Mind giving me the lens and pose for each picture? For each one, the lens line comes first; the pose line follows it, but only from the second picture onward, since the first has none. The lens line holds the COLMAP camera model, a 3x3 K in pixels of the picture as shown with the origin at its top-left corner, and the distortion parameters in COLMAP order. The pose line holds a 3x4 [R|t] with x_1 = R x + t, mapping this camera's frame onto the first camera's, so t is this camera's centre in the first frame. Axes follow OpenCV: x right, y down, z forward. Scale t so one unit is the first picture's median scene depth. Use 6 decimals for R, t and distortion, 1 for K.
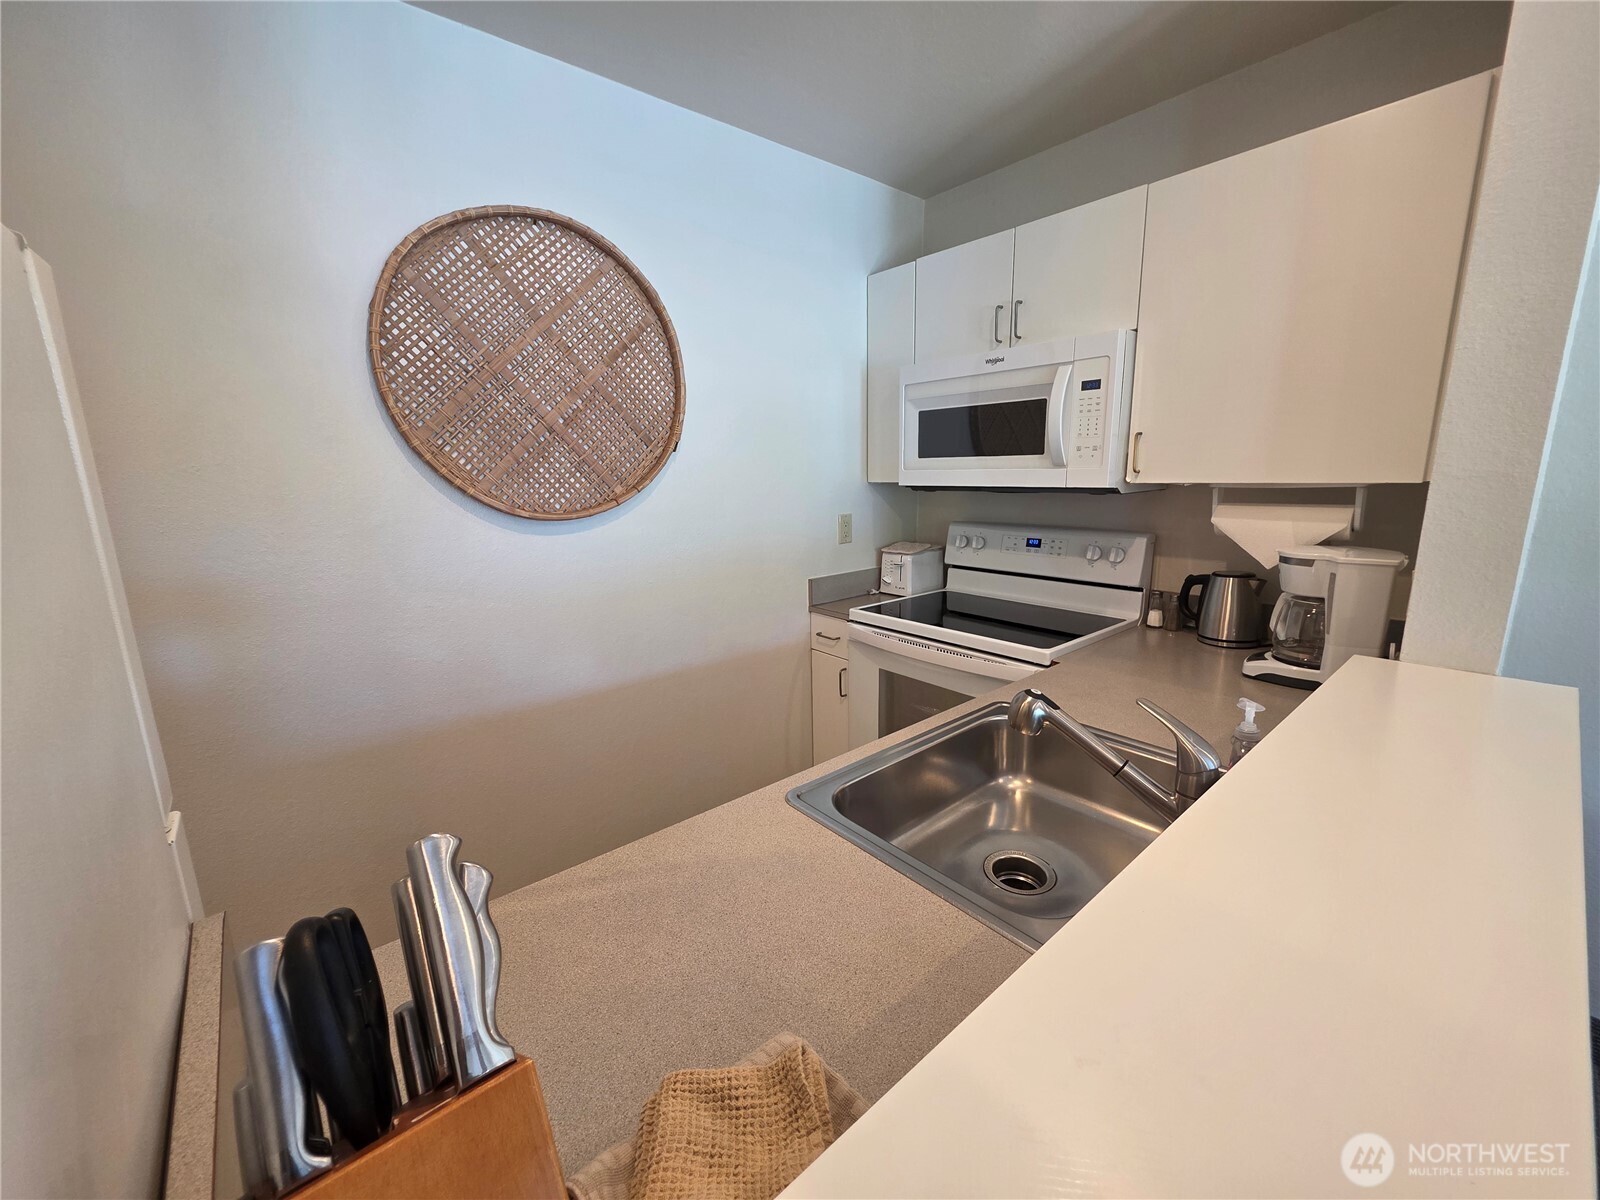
lens RADIAL K [[636.9, 0, 803.7], [0, 636.9, 599.6], [0, 0, 1]] dist [0.000105, -0.000020]
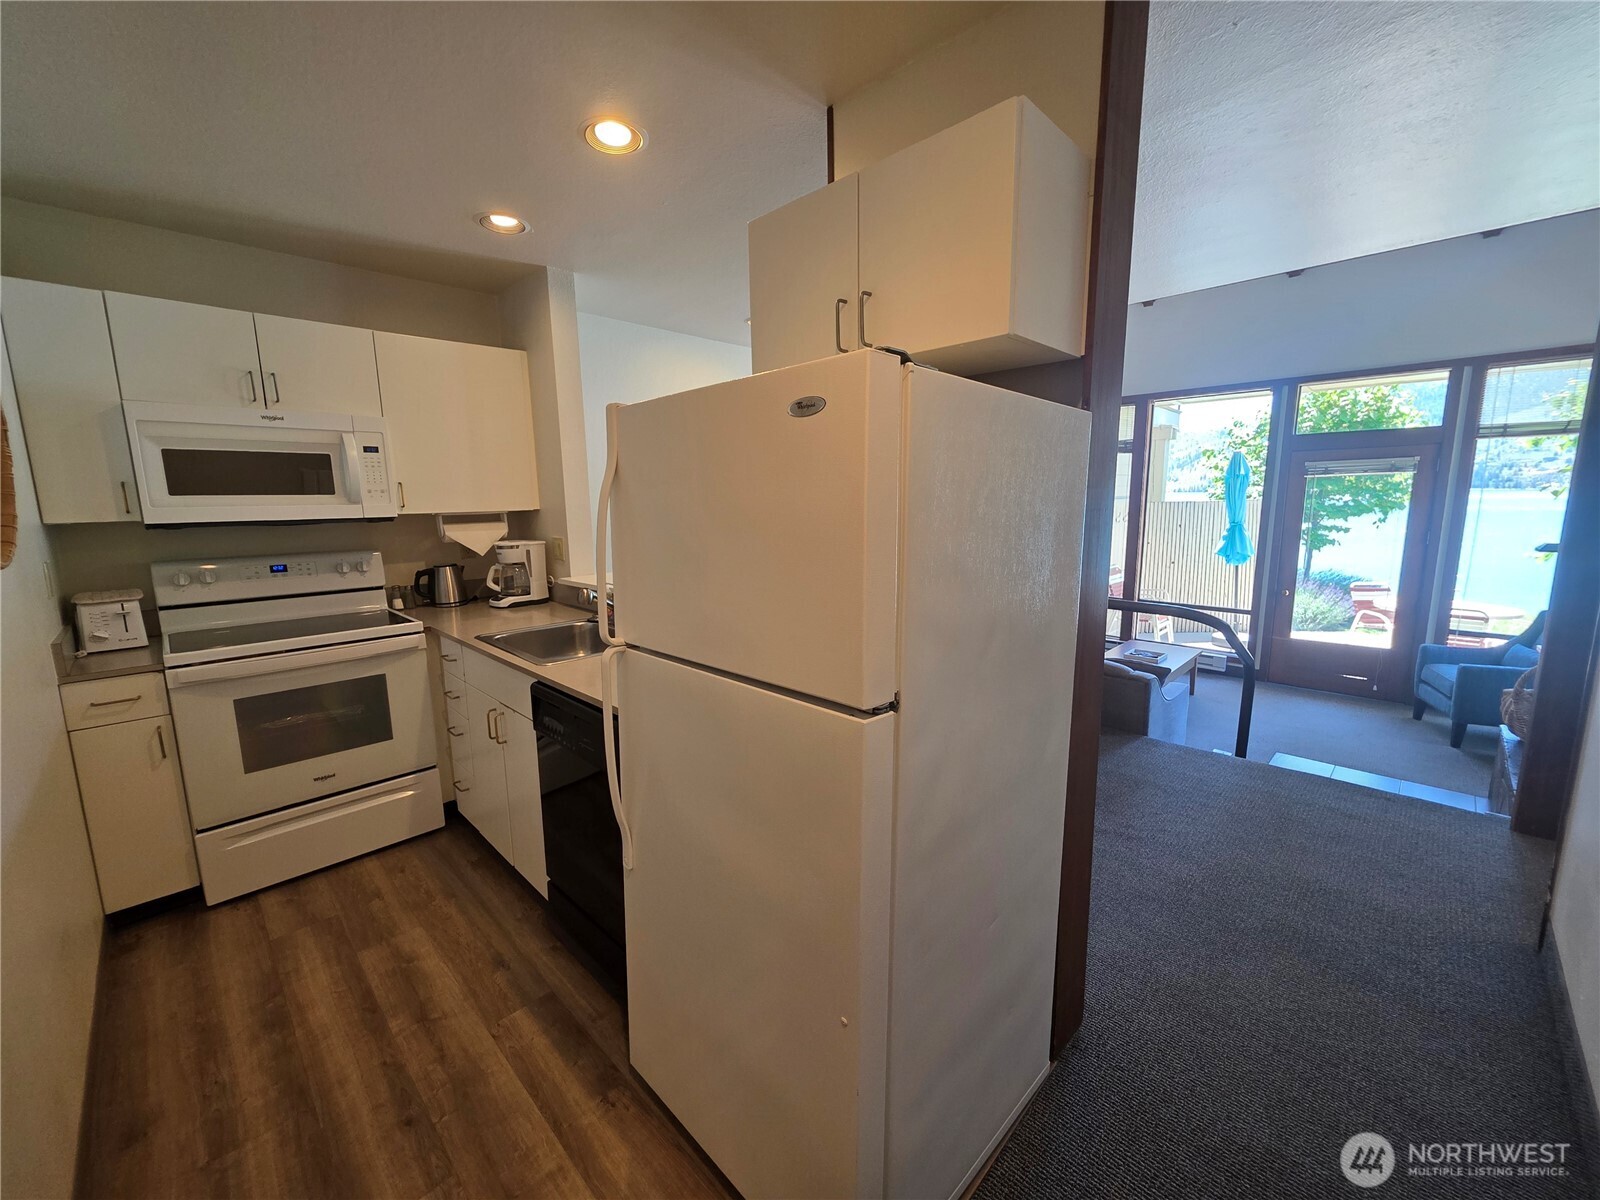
lens RADIAL K [[636.9, 0, 801.9], [0, 636.9, 592.0], [0, 0, 1]] dist [0.000105, -0.000020]
pose [[-0.080519, -0.127620, 0.988549, -1.005280], [0.217562, 0.965606, 0.142379, -0.005372], [-0.972720, 0.226535, -0.049984, 0.144895]]
